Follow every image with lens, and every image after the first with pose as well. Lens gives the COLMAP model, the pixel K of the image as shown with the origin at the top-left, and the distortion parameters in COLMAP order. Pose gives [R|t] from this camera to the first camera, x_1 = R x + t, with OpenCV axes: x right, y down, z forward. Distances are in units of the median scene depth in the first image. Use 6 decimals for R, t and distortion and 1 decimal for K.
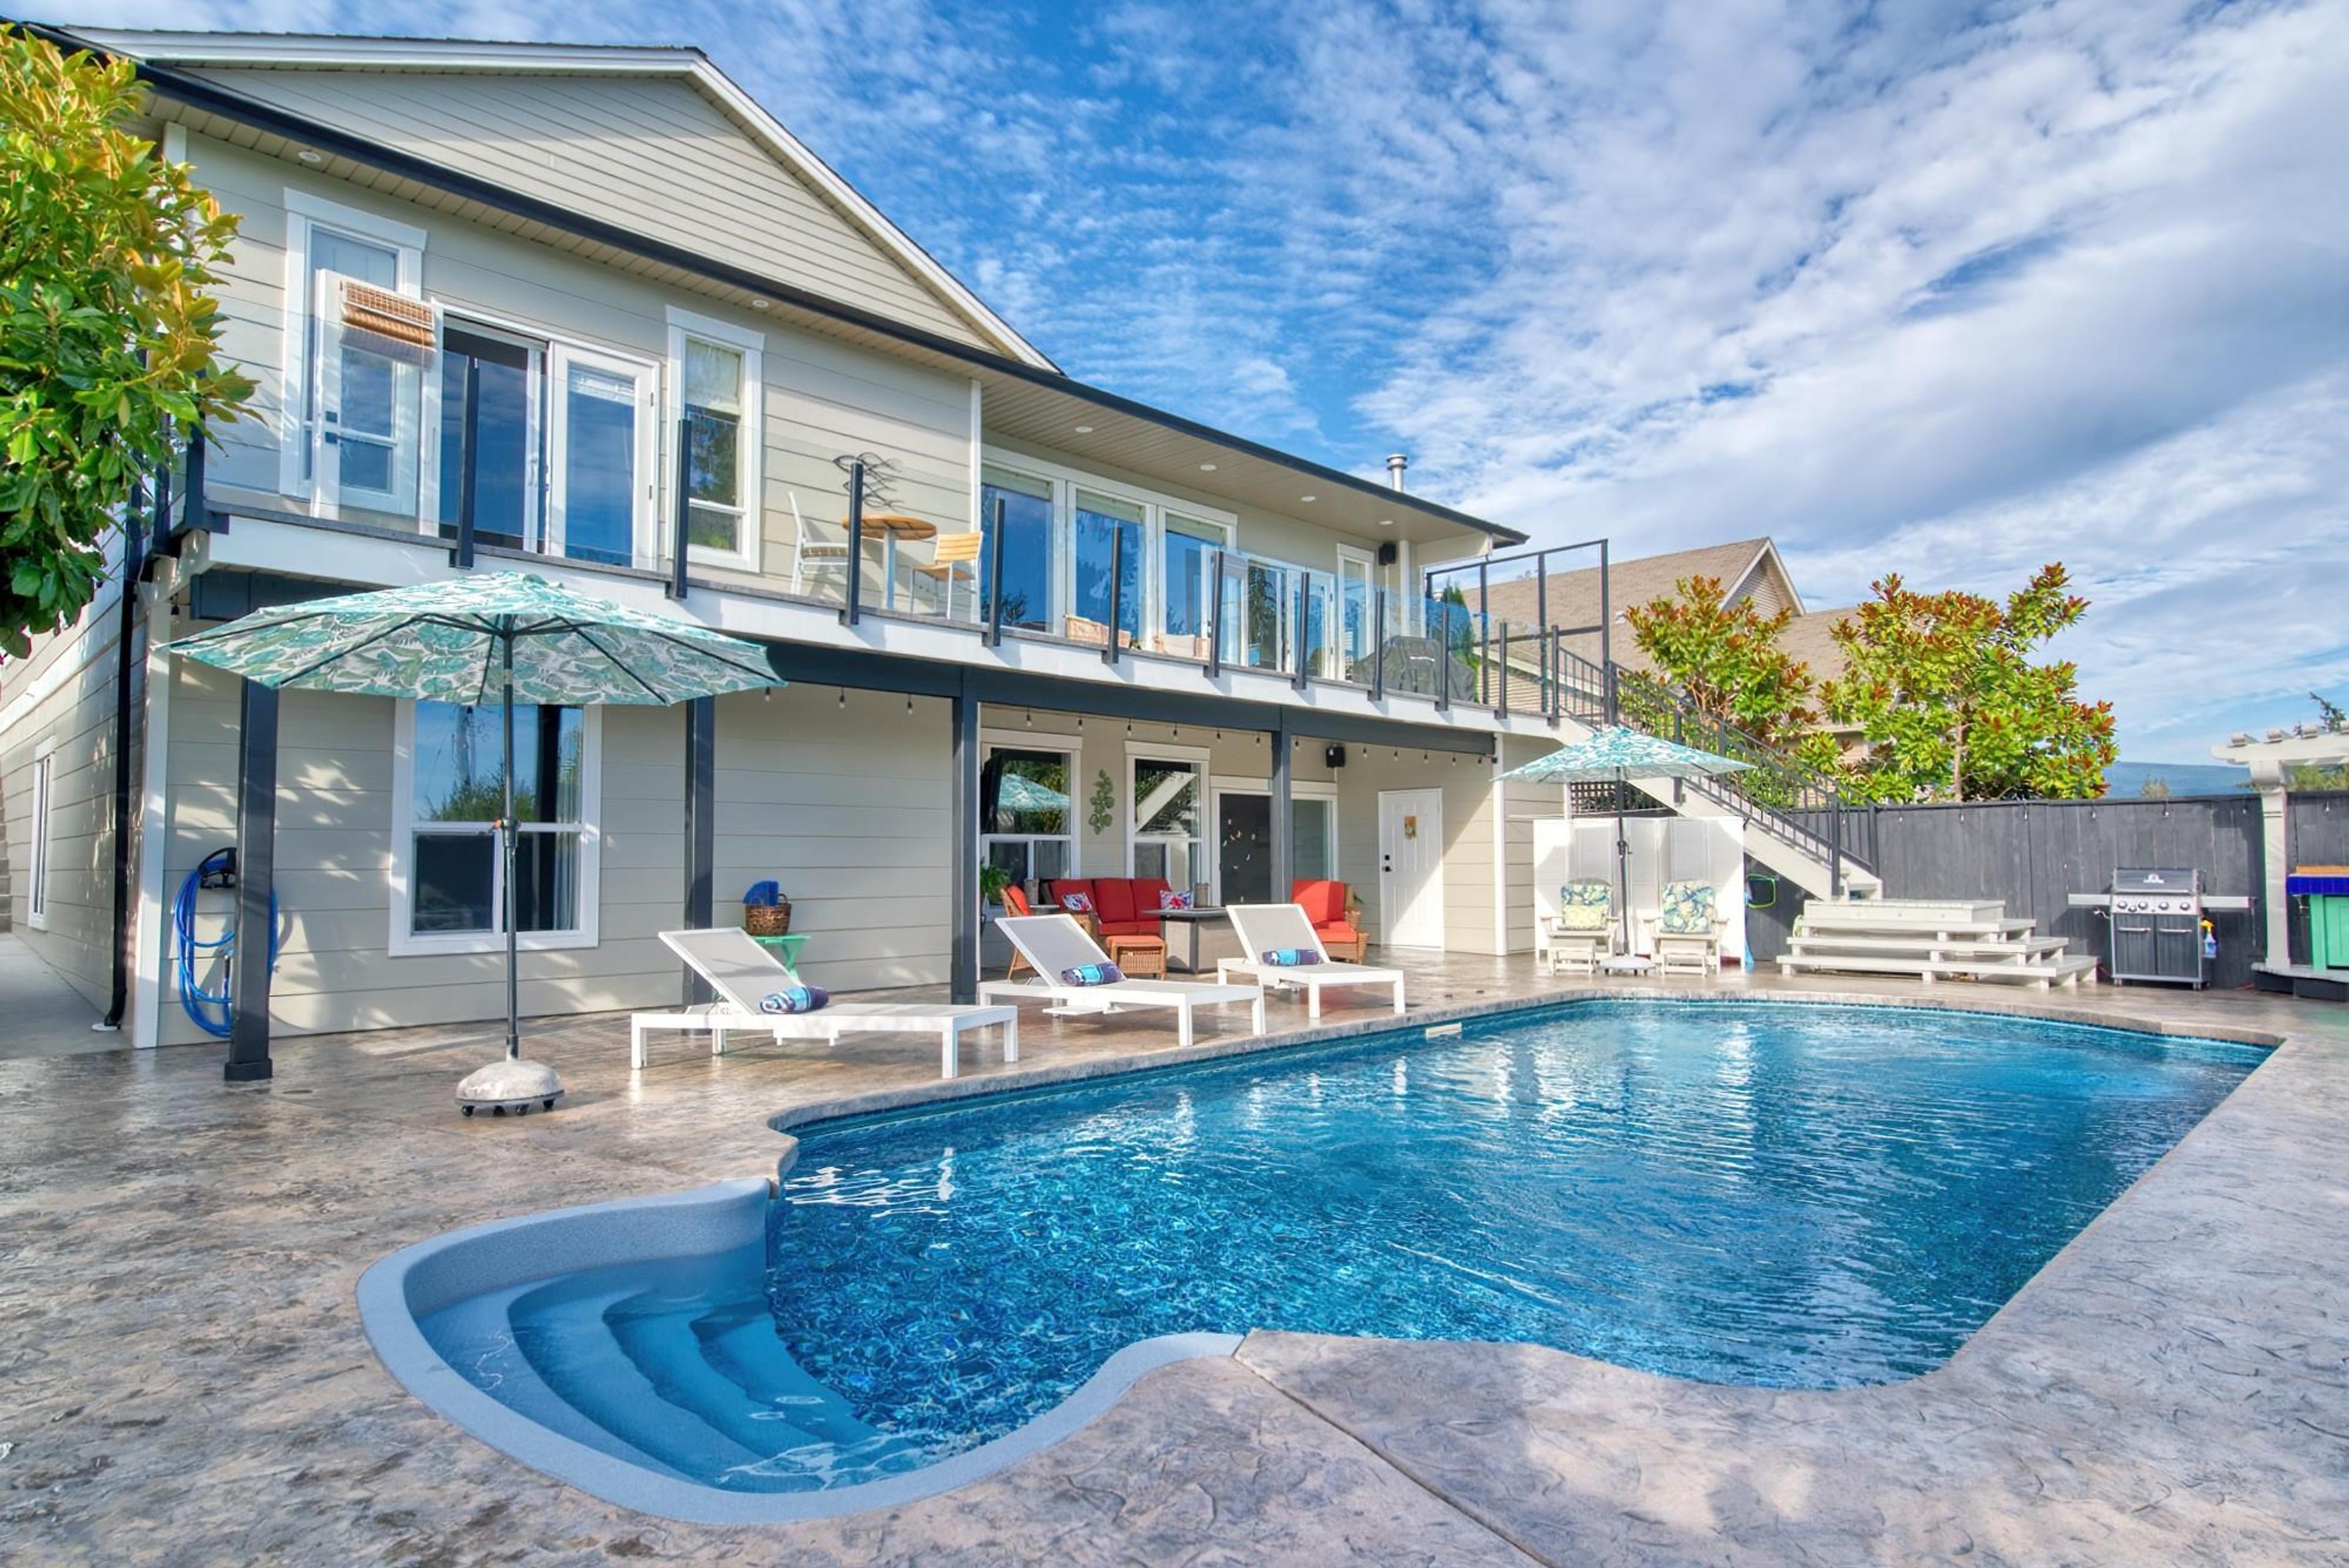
lens RADIAL K [[1290.2, 0, 1169.0], [0, 1290.2, 790.2], [0, 0, 1]] dist [0.000277, -0.000153]
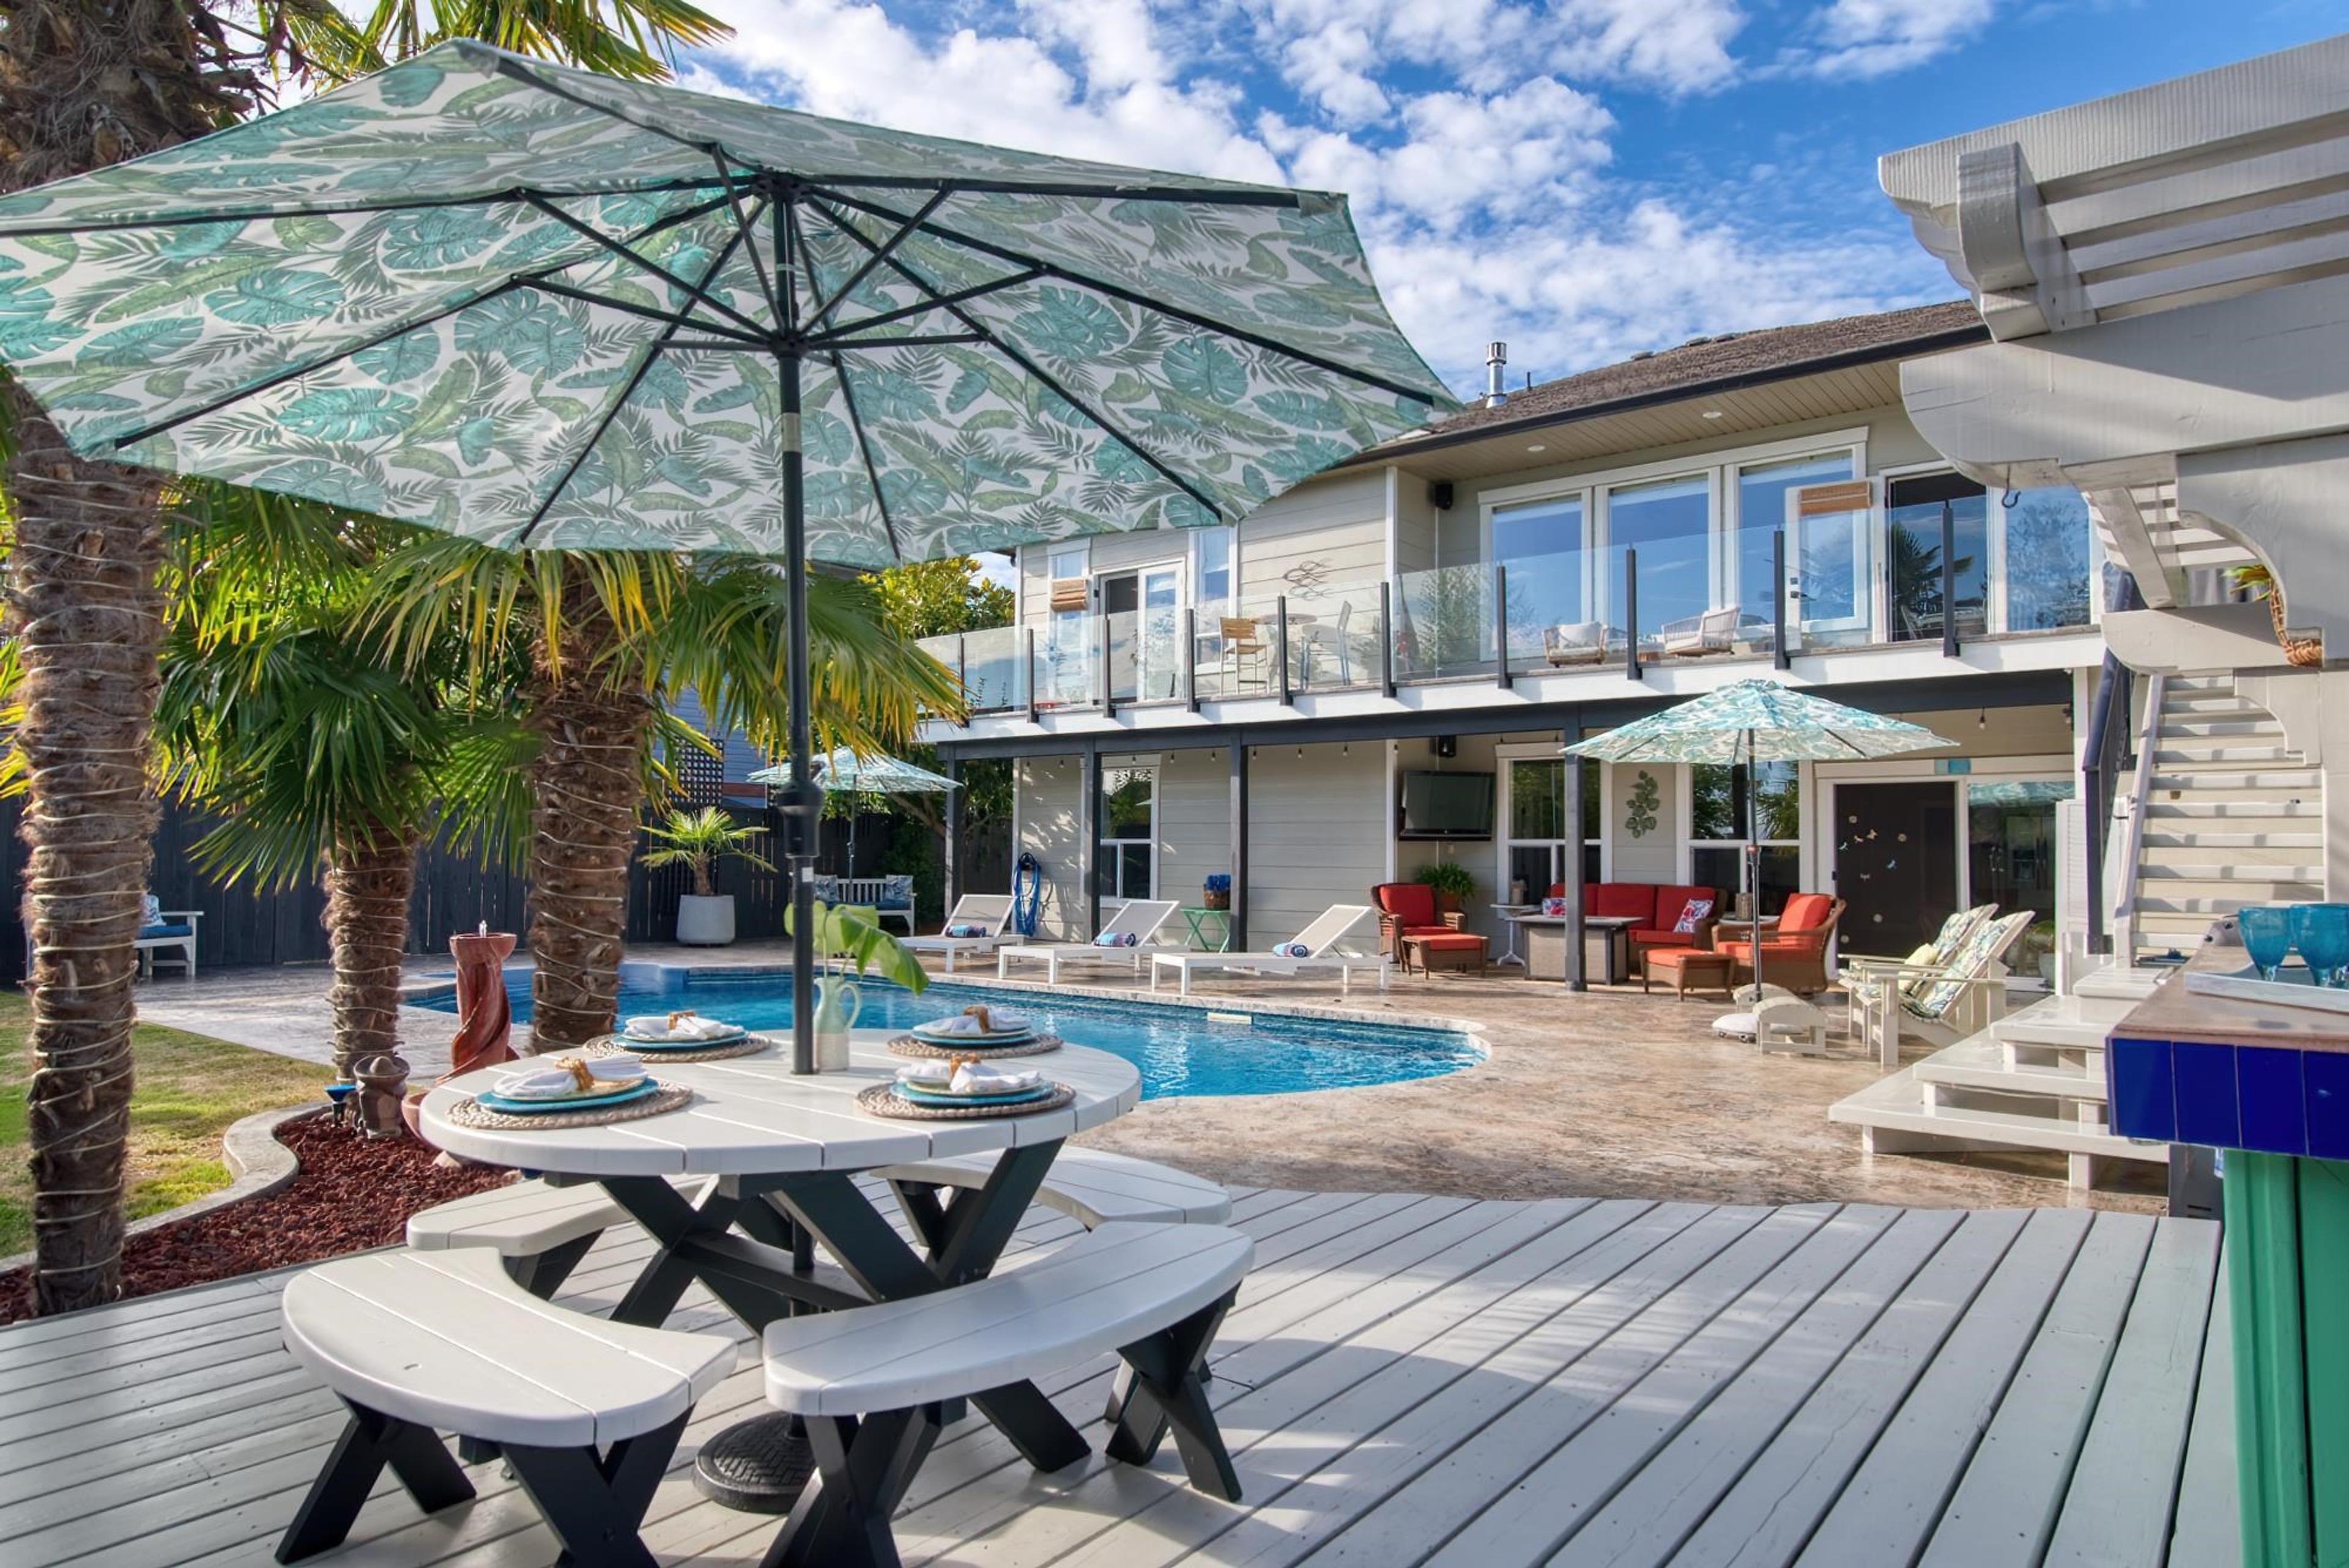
lens RADIAL K [[1414.9, 0, 1169.1], [0, 1414.9, 789.7], [0, 0, 1]] dist [-0.007225, -0.000513]
pose [[0.103989, -0.035188, -0.993956, 1.310673], [0.050304, 0.998281, -0.030078, 0.016547], [0.993305, -0.046872, 0.105580, 0.734739]]
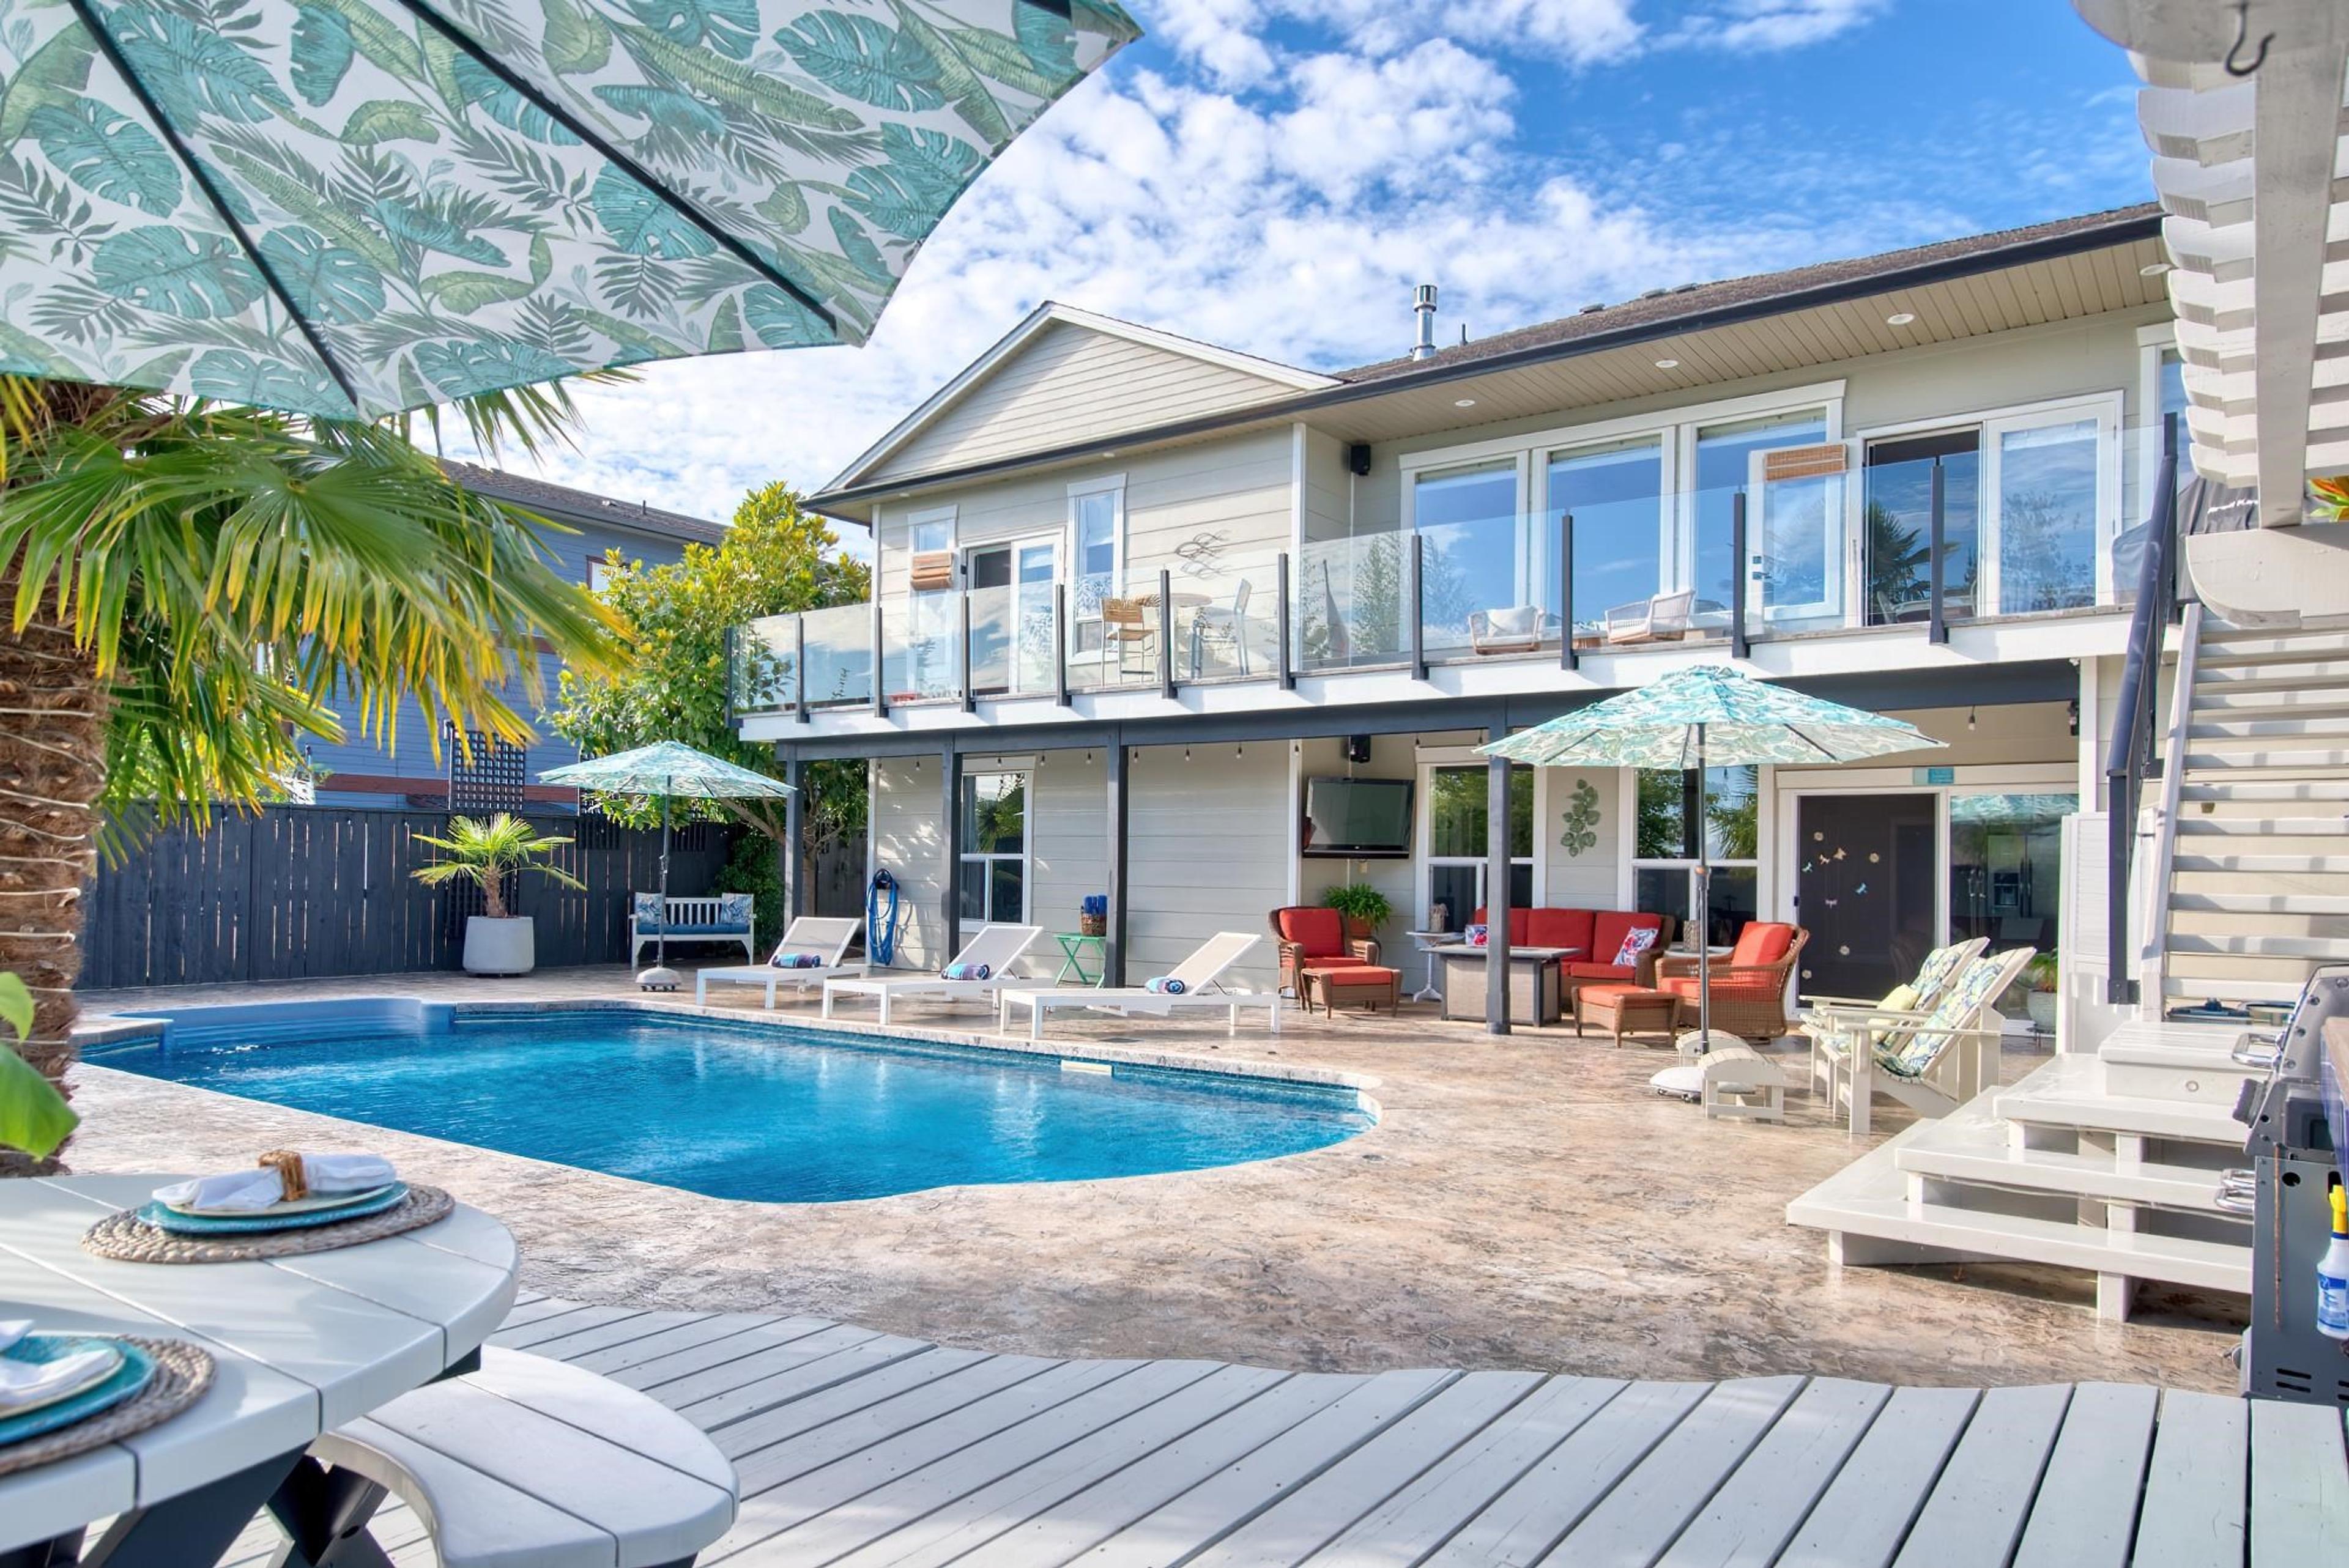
lens RADIAL K [[1511.1, 0, 1163.7], [0, 1511.1, 844.4], [0, 0, 1]] dist [0.000646, 0.003489]
pose [[0.148221, -0.006685, -0.988932, 1.195299], [0.043683, 0.999045, -0.000206, 0.020167], [0.987989, -0.043169, 0.148371, 0.802251]]
